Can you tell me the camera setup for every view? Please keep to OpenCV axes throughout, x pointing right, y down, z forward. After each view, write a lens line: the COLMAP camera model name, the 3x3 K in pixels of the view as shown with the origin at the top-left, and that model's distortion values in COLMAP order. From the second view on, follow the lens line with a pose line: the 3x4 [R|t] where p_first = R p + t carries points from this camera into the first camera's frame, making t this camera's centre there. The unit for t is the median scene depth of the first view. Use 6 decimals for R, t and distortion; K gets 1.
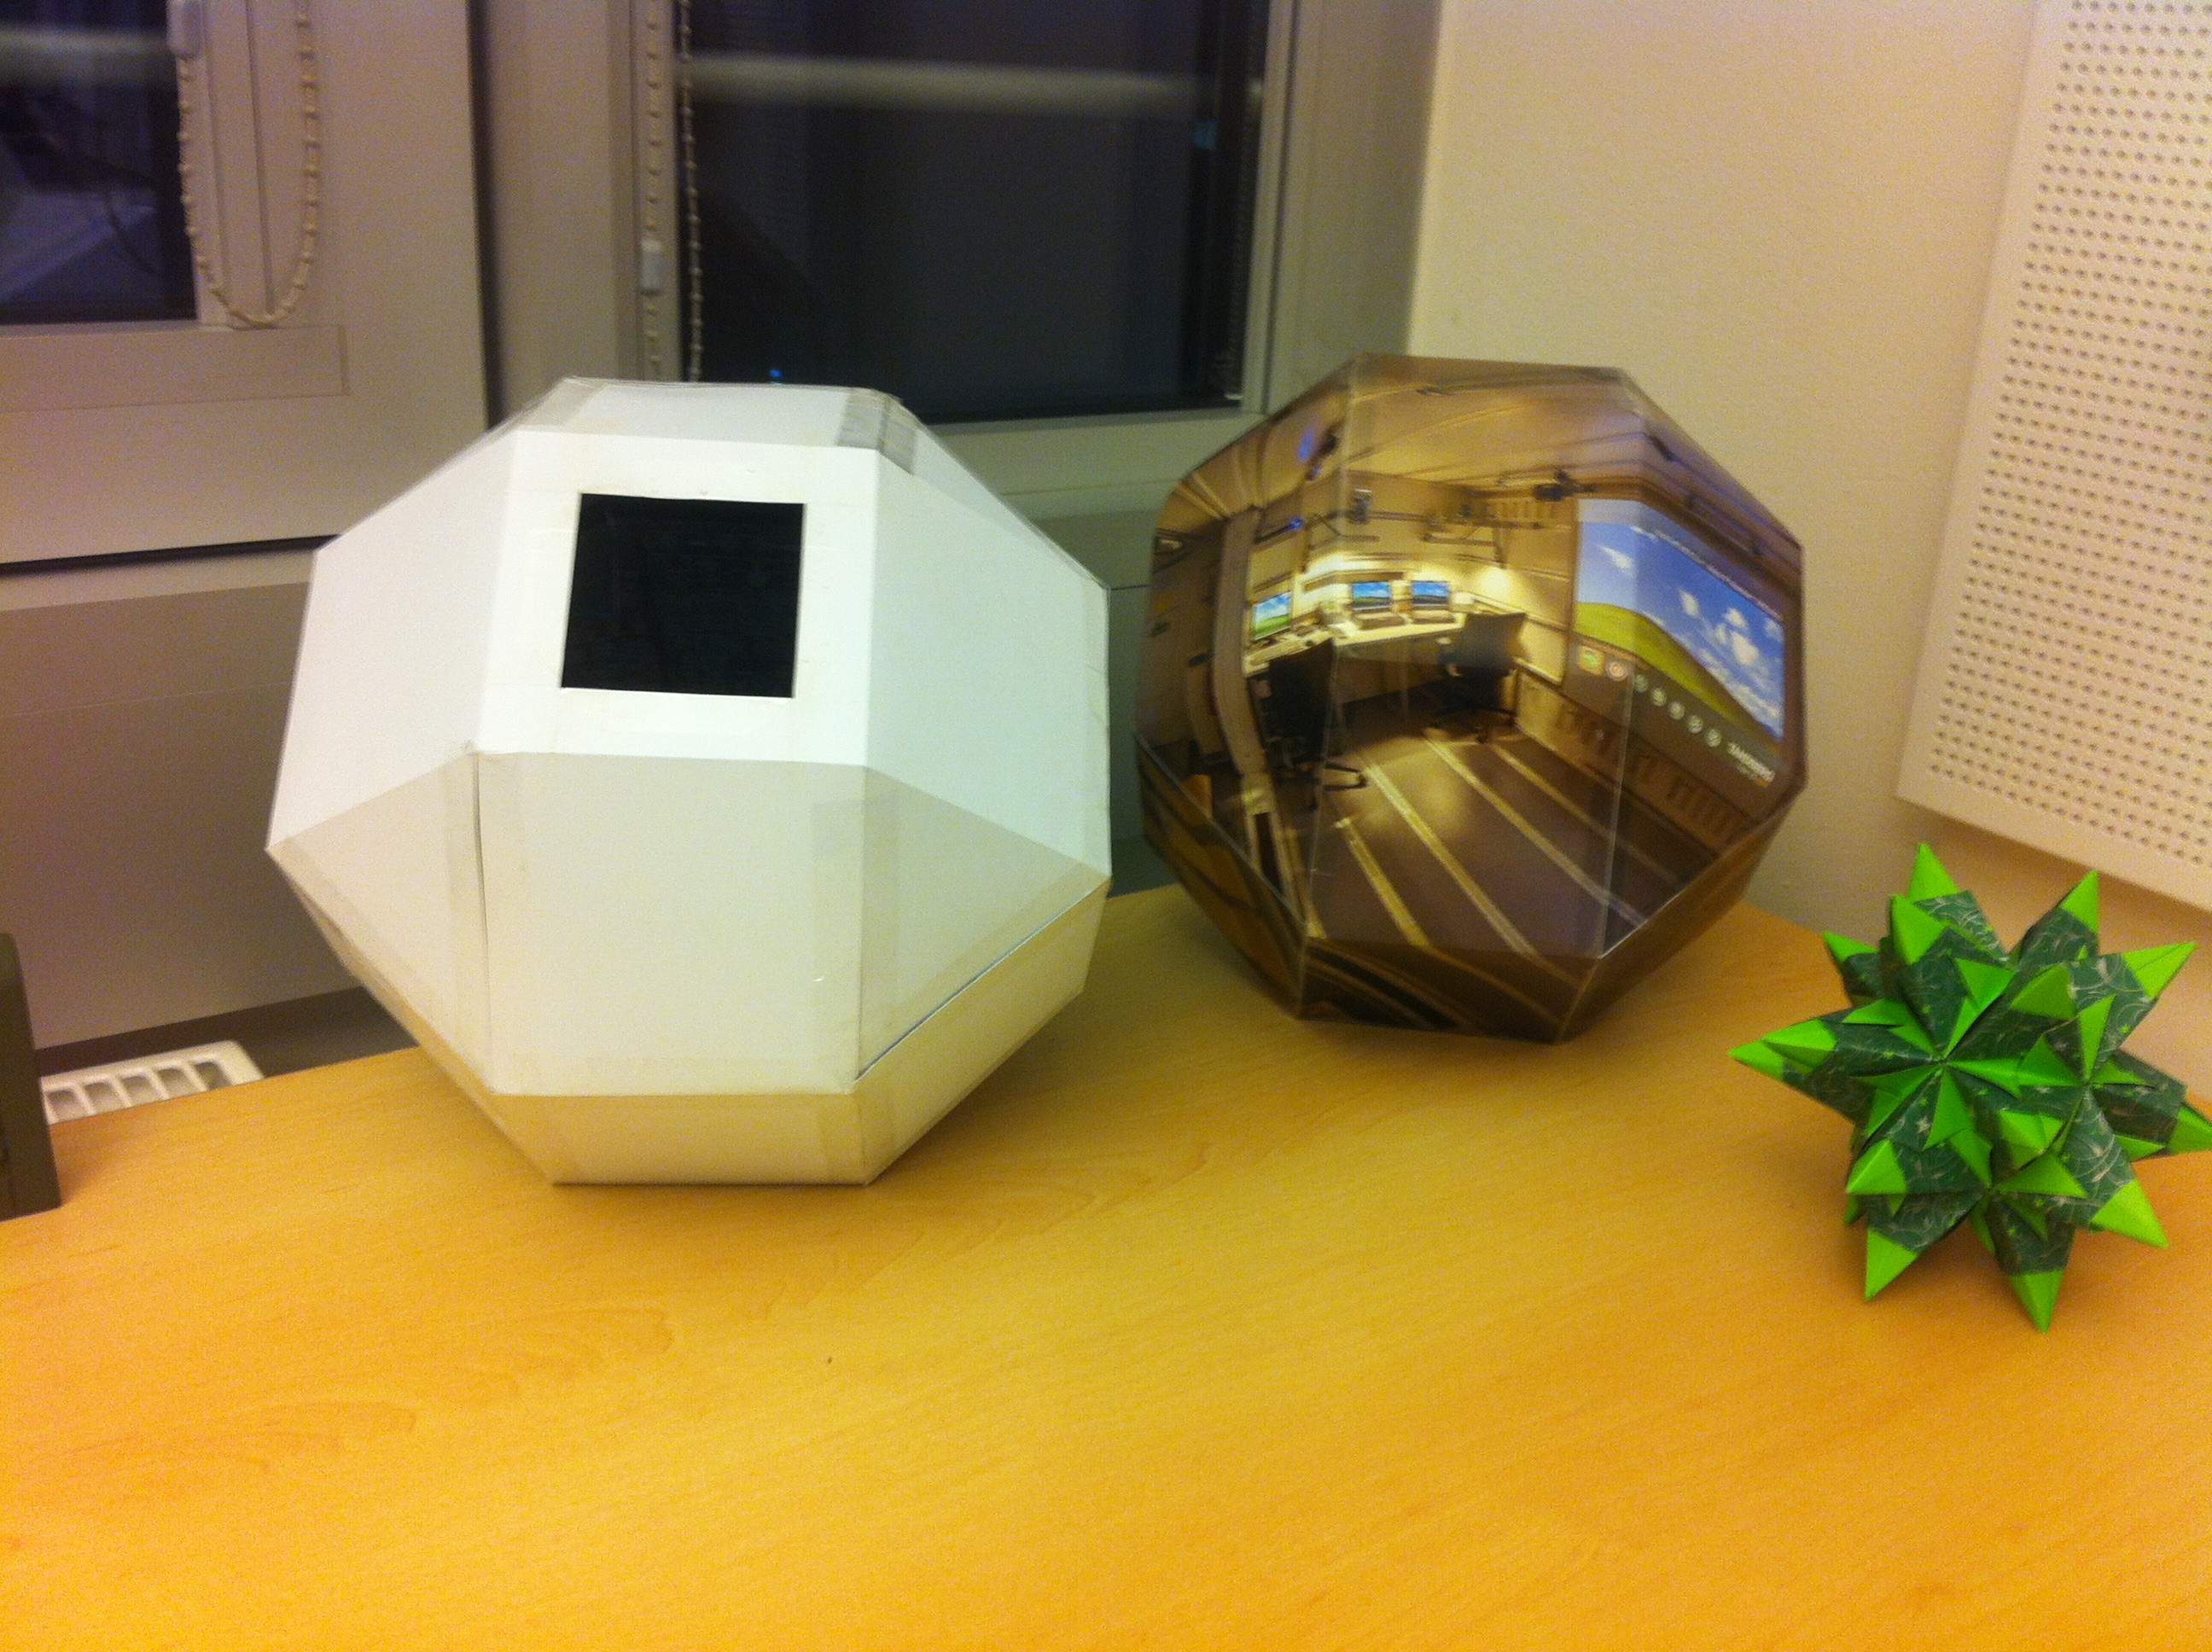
lens RADIAL K [[2259.6, 0, 1104.3], [0, 2259.6, 827.4], [0, 0, 1]] dist [0.074556, 0.000000]
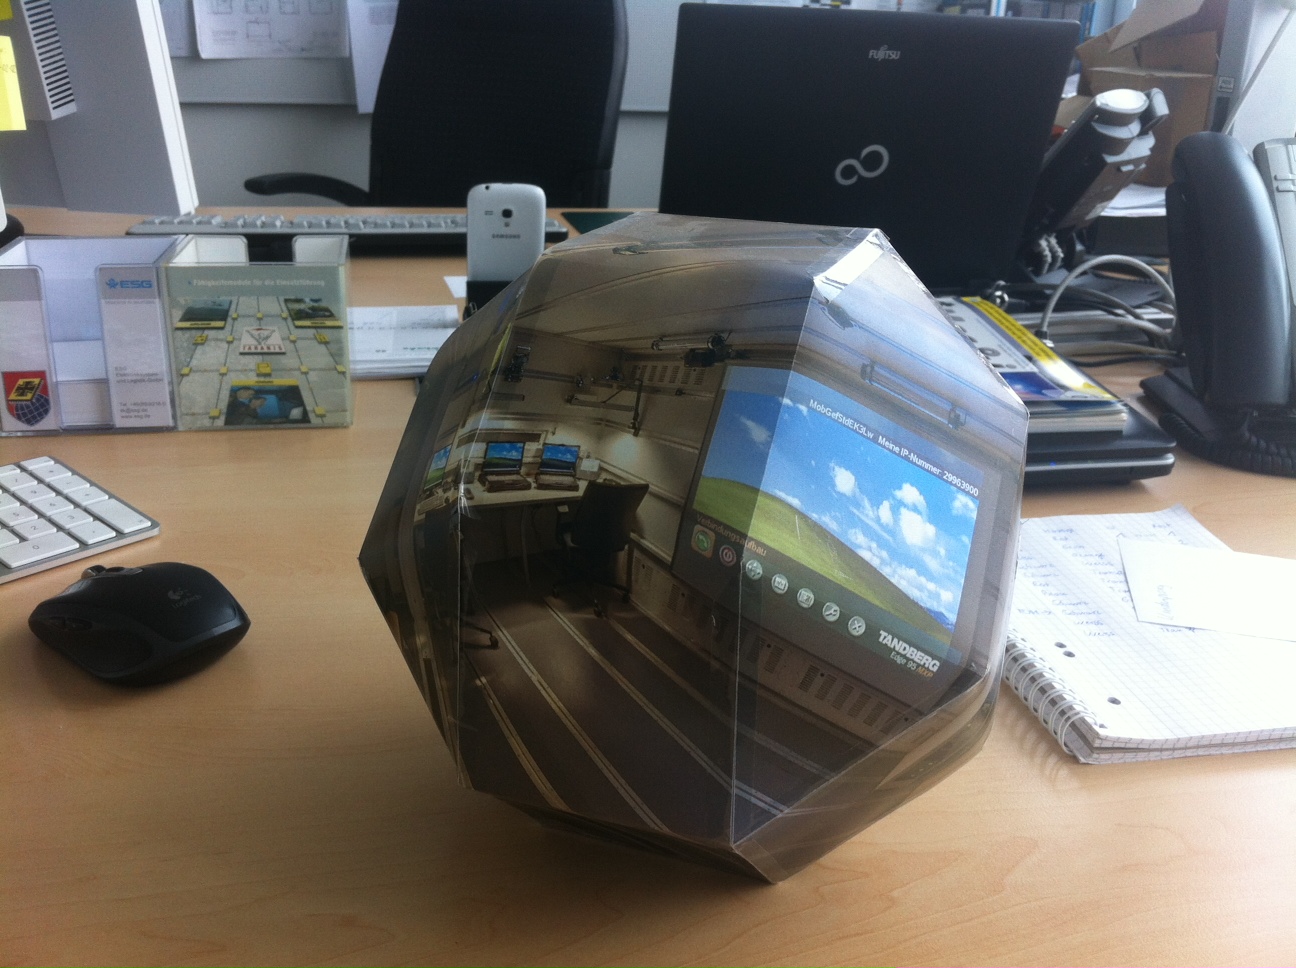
lens RADIAL K [[1324.0, 0, 648.8], [0, 1324.0, 482.6], [0, 0, 1]] dist [0.074556, 0.000000]
pose [[0.972475, 0.056163, -0.226138, 0.306702], [-0.057178, 0.998362, 0.002066, -0.095224], [0.225883, 0.010921, 0.974093, 0.451414]]
